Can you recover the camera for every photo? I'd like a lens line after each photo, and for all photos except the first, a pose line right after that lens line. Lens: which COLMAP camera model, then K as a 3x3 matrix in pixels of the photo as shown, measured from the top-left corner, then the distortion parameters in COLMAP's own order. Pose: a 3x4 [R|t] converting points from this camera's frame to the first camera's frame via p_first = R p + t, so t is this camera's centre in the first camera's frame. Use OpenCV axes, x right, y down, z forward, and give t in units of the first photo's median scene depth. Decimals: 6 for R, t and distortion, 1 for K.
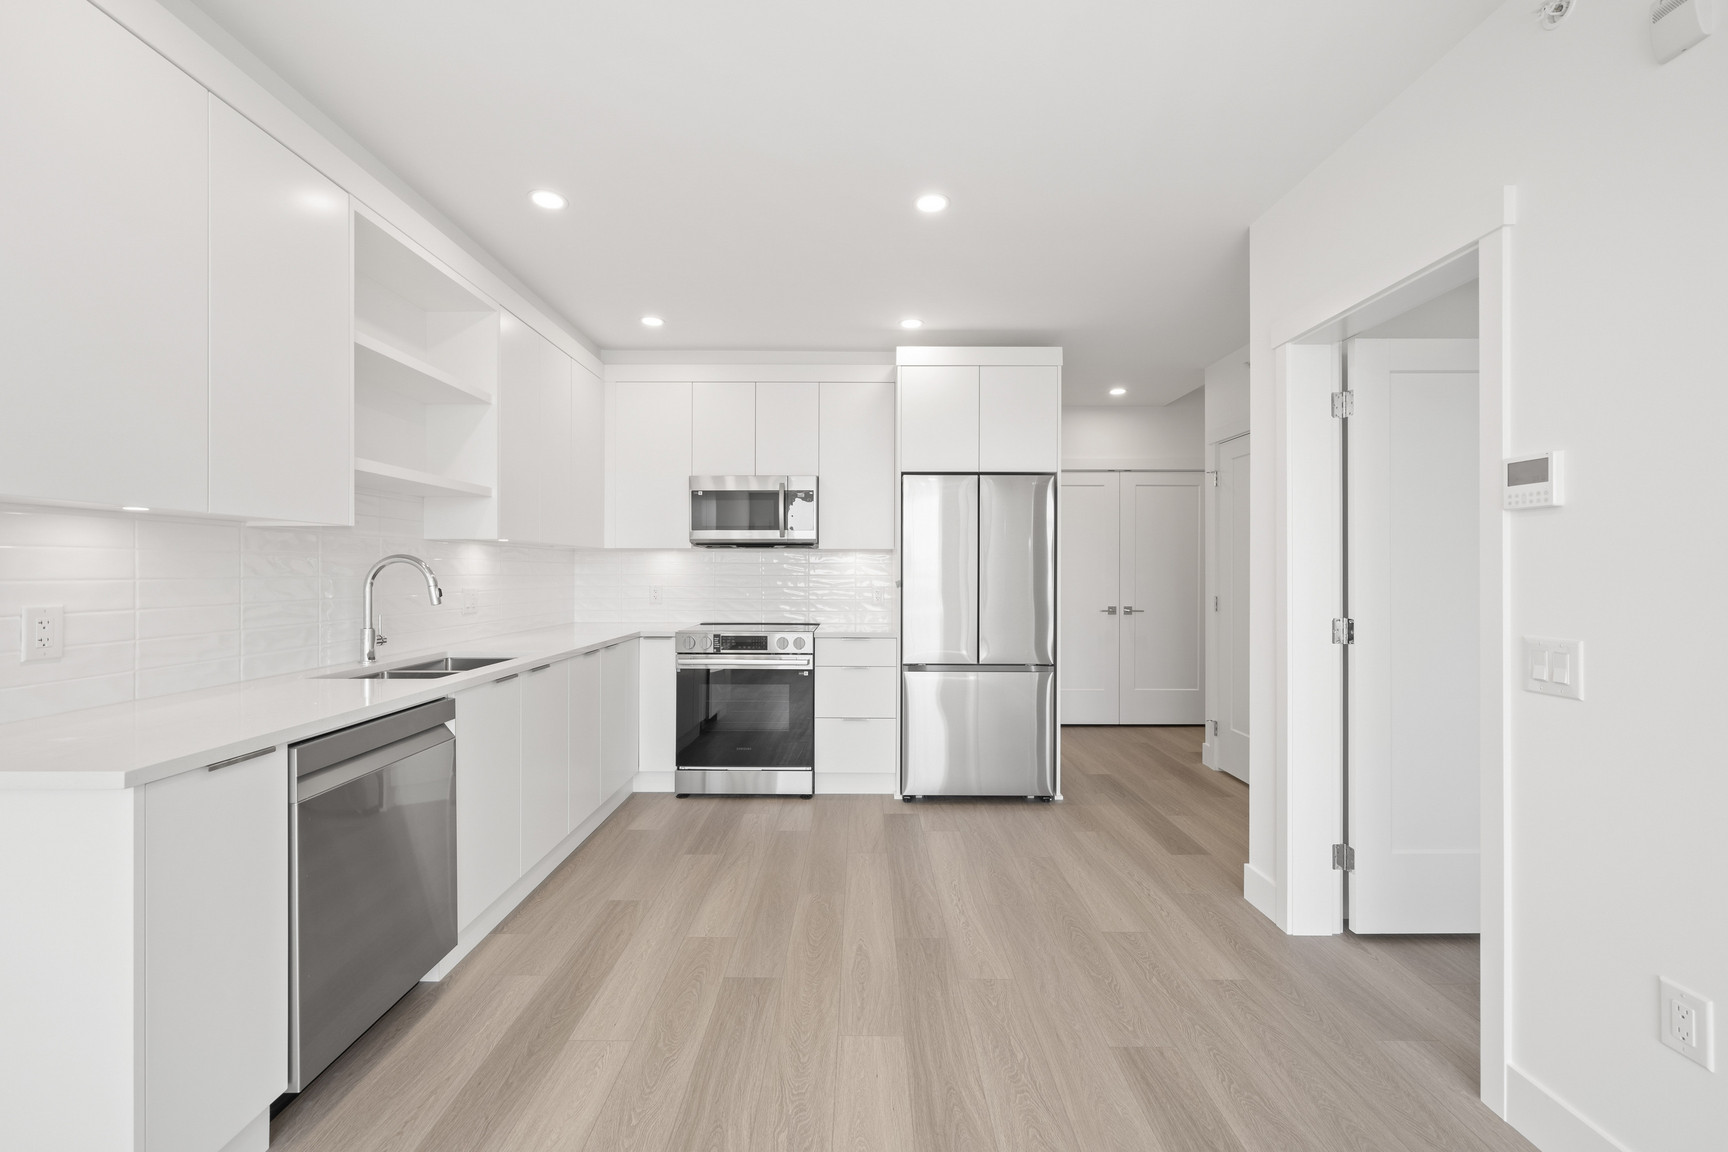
lens RADIAL K [[689.1, 0, 860.4], [0, 689.1, 573.1], [0, 0, 1]] dist [0.001338, -0.001693]
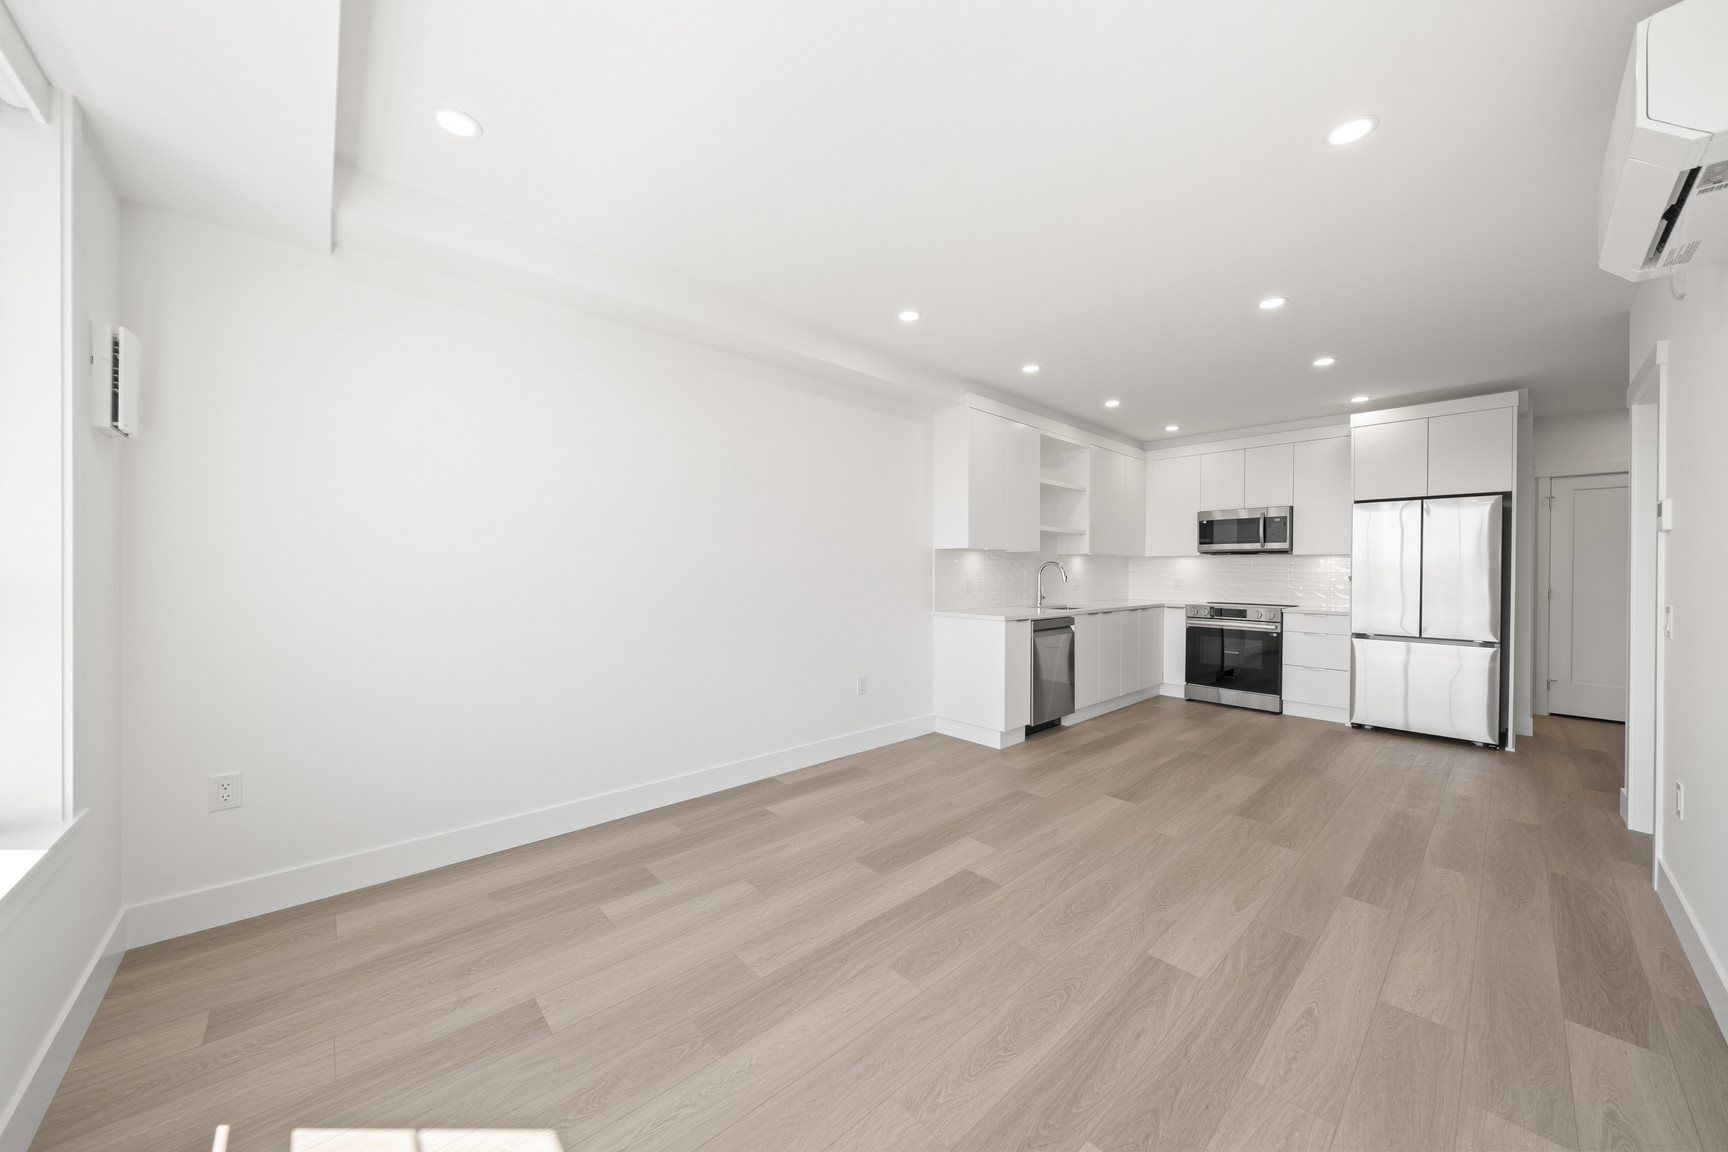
lens RADIAL K [[604.4, 0, 855.1], [0, 604.4, 575.0], [0, 0, 1]] dist [-0.002474, -0.001015]
pose [[0.671691, 0.009042, -0.740776, 0.422702], [-0.006700, 0.999959, 0.006131, 0.011693], [0.740801, 0.000846, 0.671724, -0.893922]]
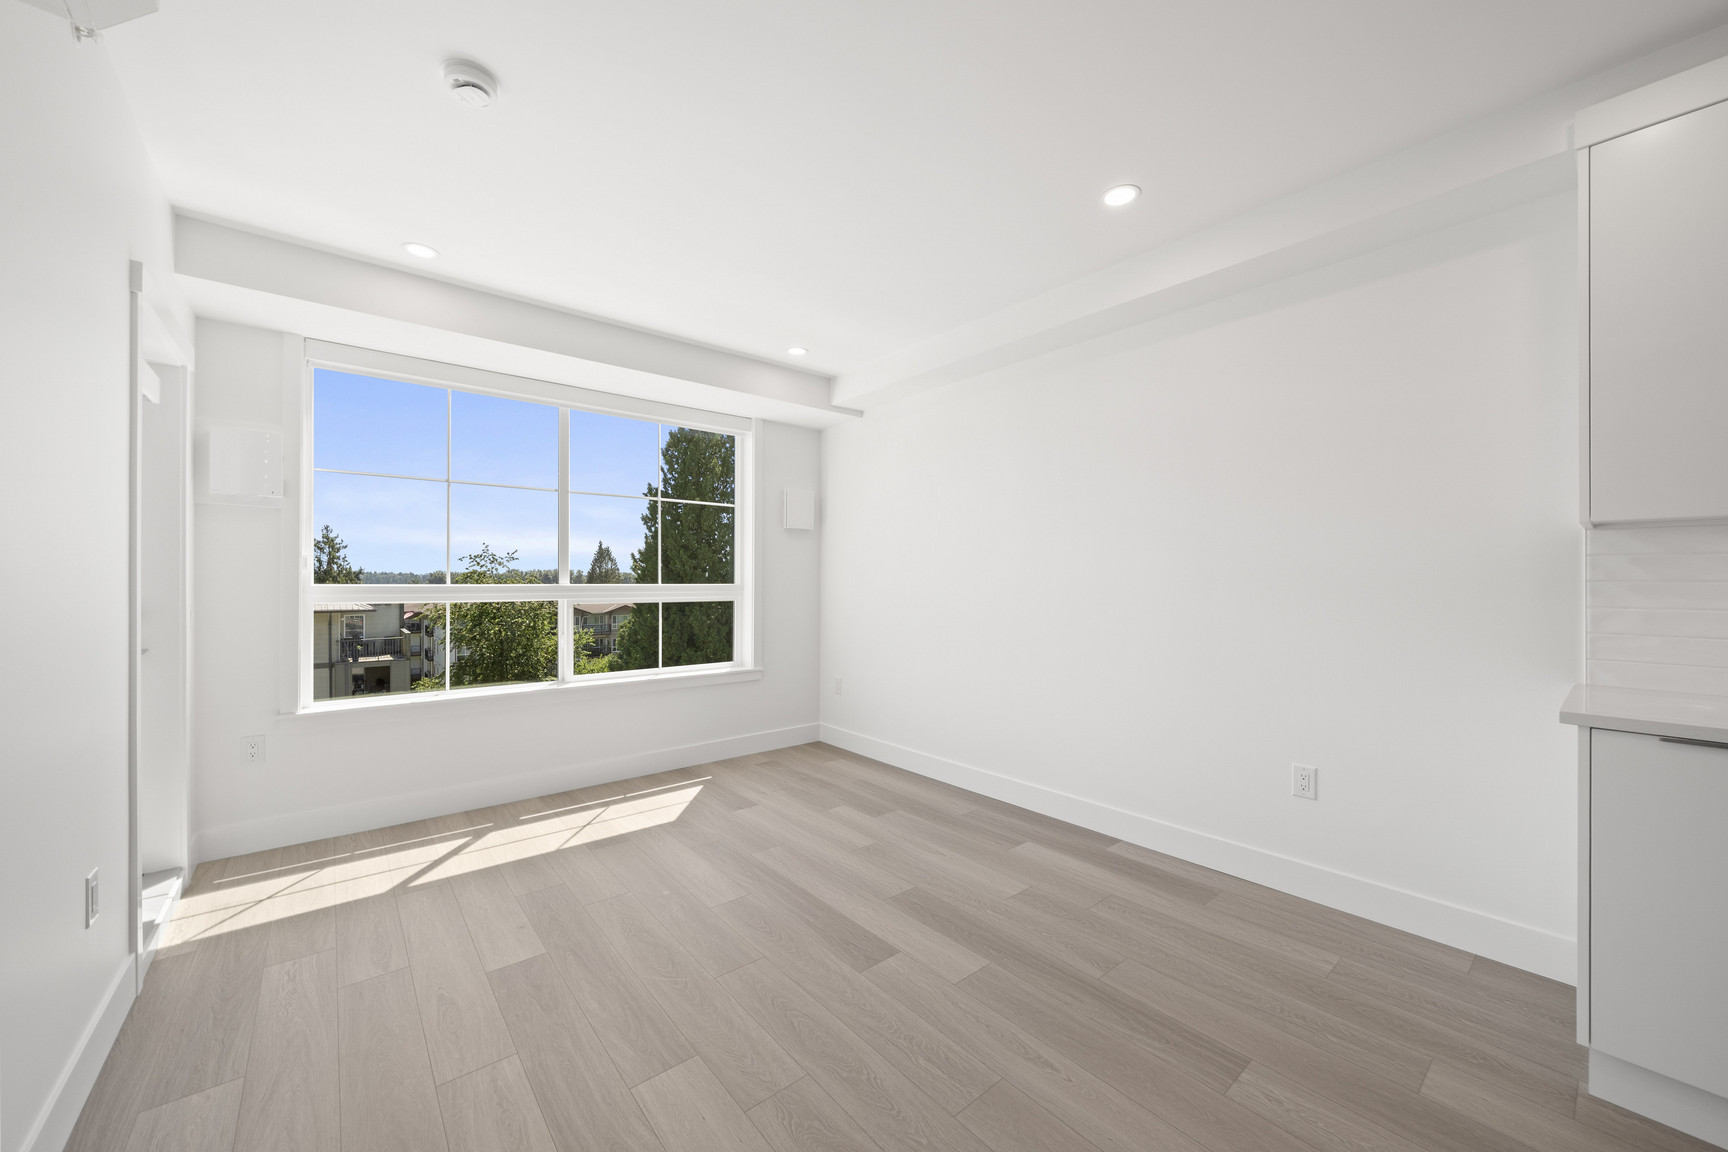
lens RADIAL K [[642.2, 0, 862.5], [0, 642.2, 583.1], [0, 0, 1]] dist [-0.000752, -0.000681]
pose [[-0.771186, -0.002605, -0.636605, 0.396697], [-0.004465, 0.999989, 0.001316, 0.011201], [0.636594, 0.003857, -0.771189, 0.473883]]
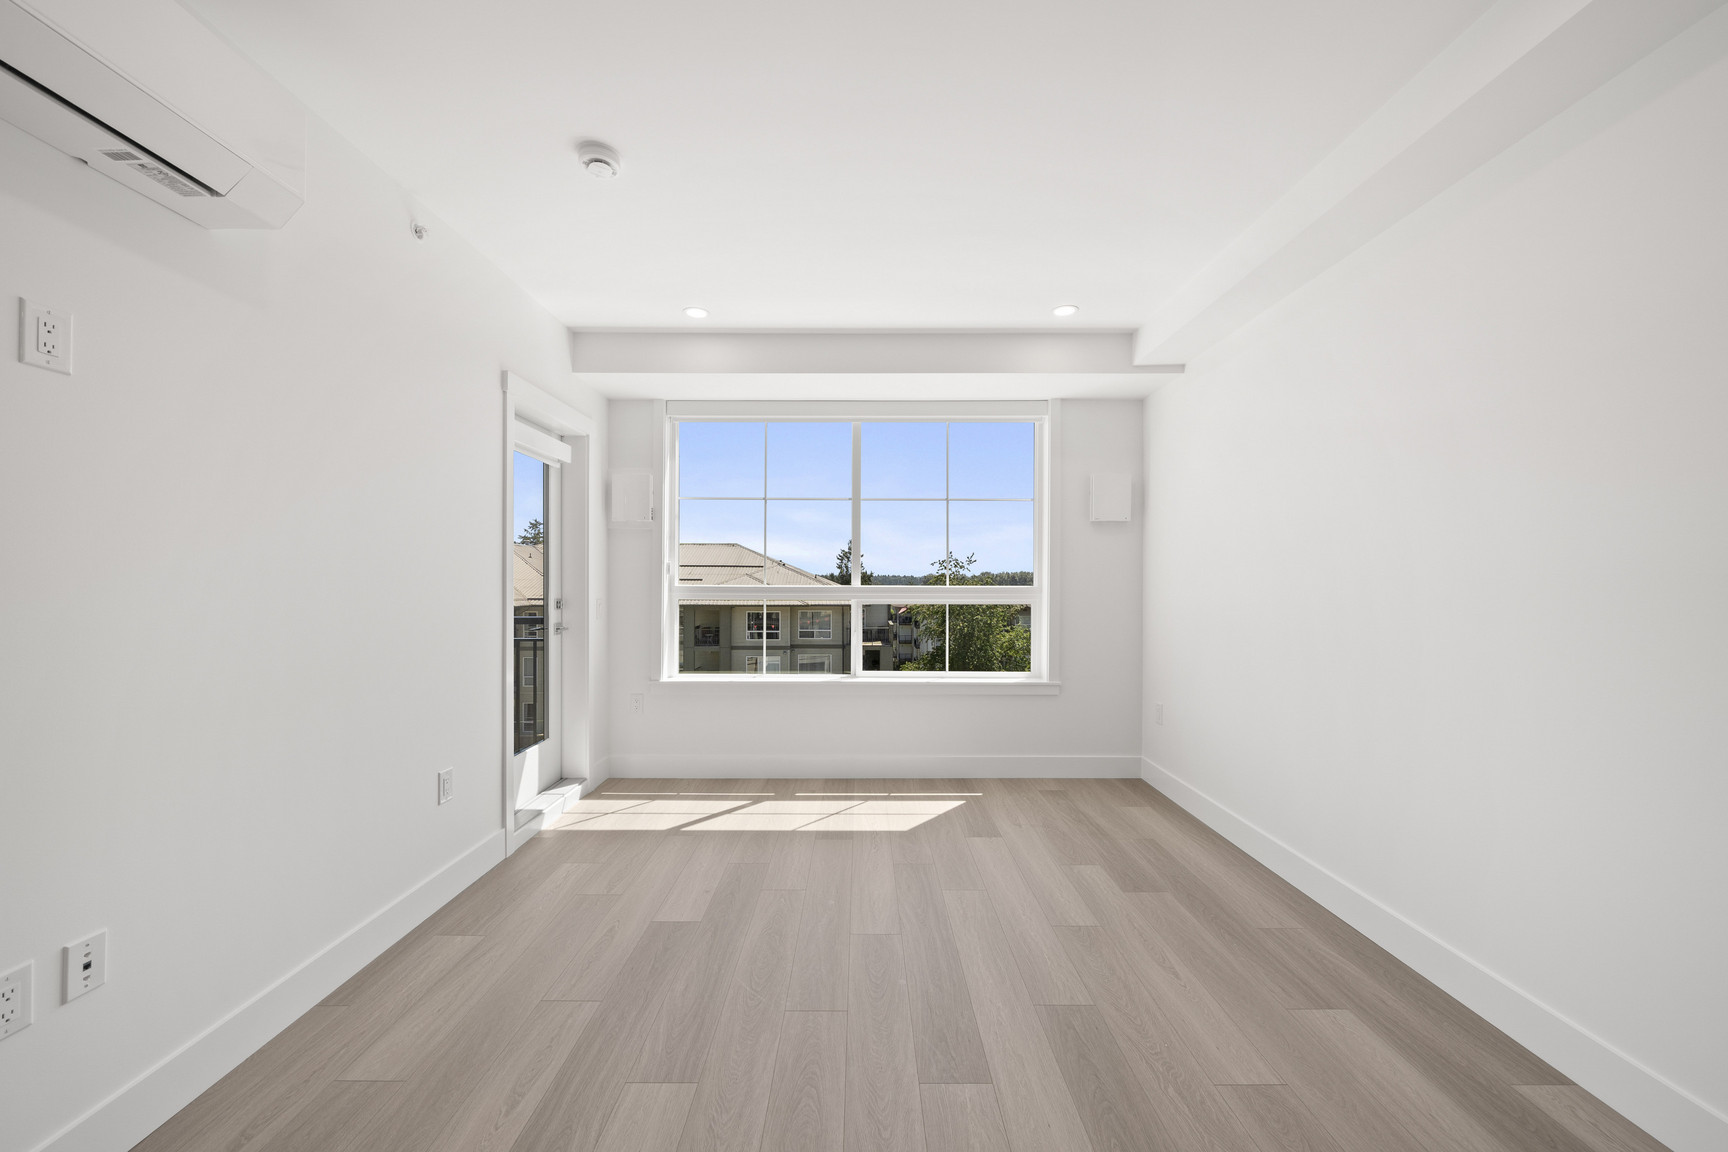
lens RADIAL K [[642.2, 0, 857.0], [0, 642.2, 574.9], [0, 0, 1]] dist [-0.000752, -0.000681]
pose [[-0.999965, -0.006207, 0.005680, -0.035334], [-0.006264, 0.999930, -0.010001, 0.010016], [-0.005618, -0.010036, -0.999934, 0.485687]]
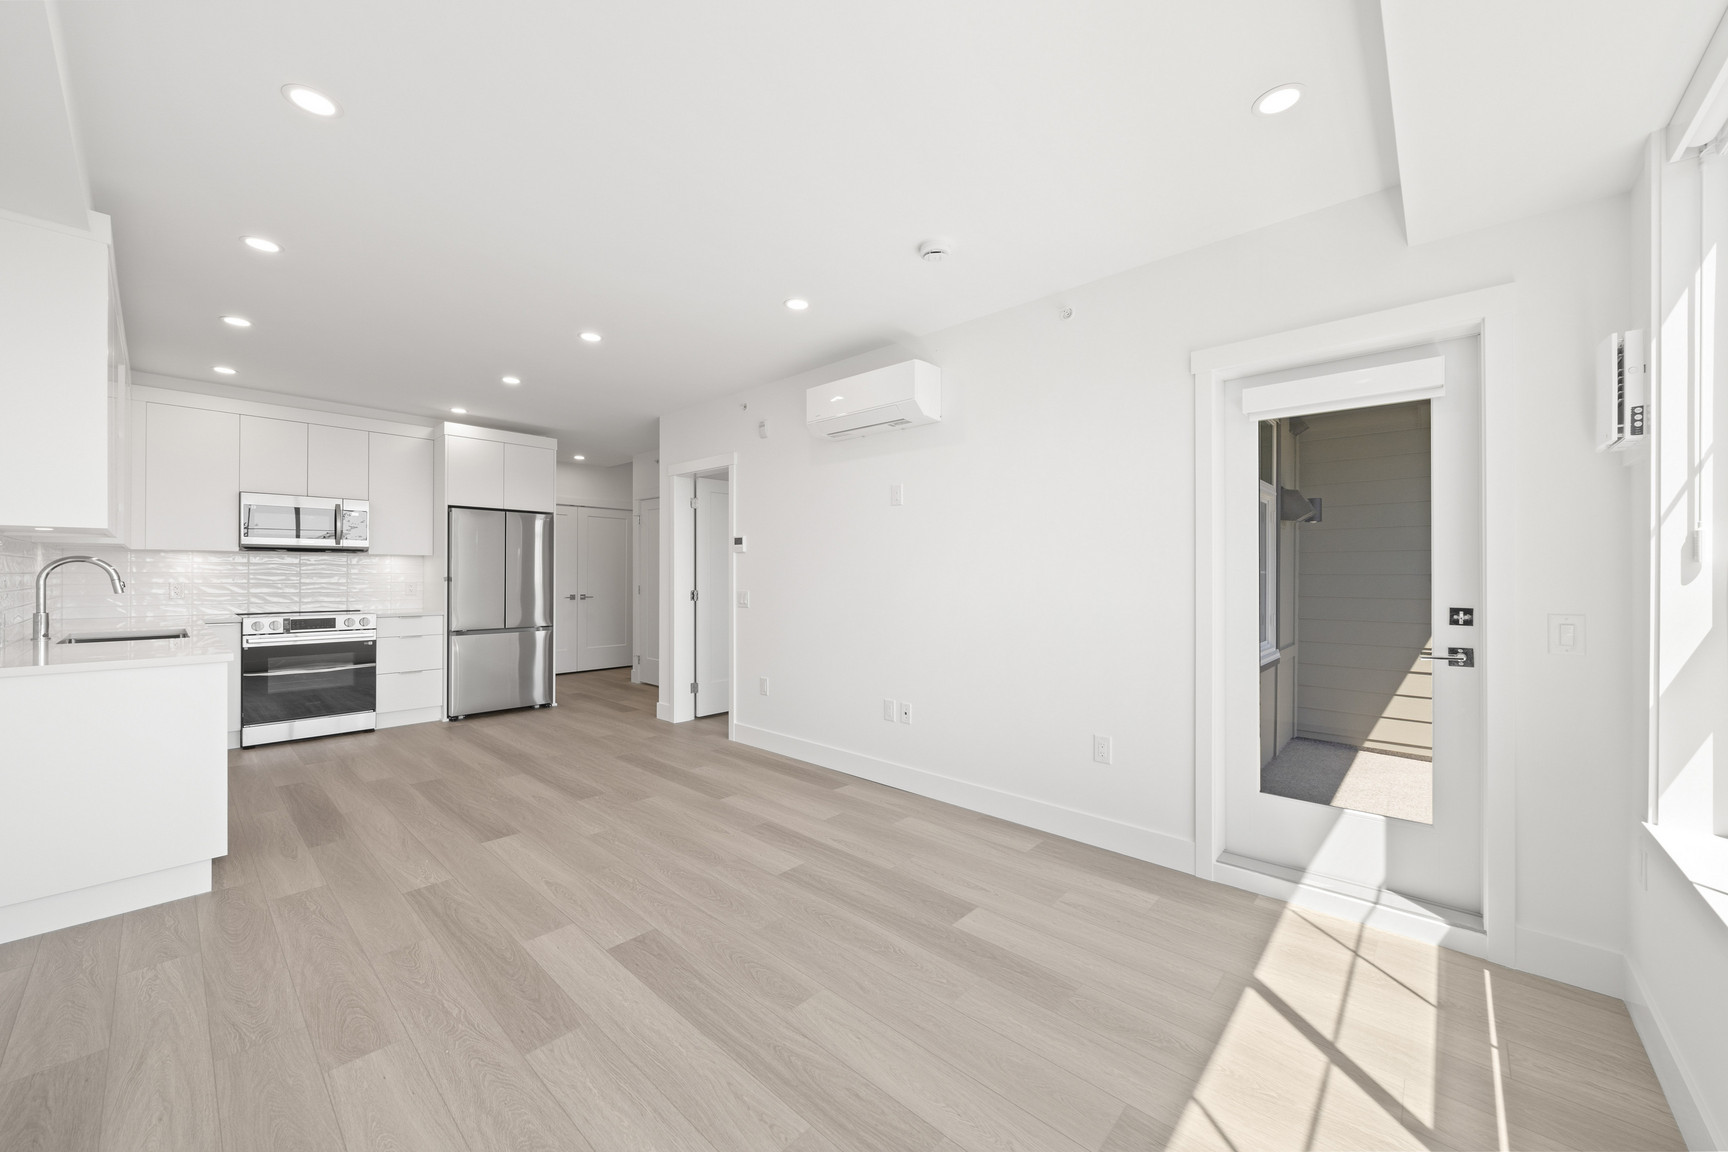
lens RADIAL K [[642.2, 0, 873.9], [0, 642.2, 577.5], [0, 0, 1]] dist [-0.000752, -0.000681]
pose [[0.662156, -0.004114, 0.749355, -0.543426], [-0.001151, 0.999978, 0.006507, 0.003503], [-0.749365, -0.005171, 0.662137, -0.911667]]
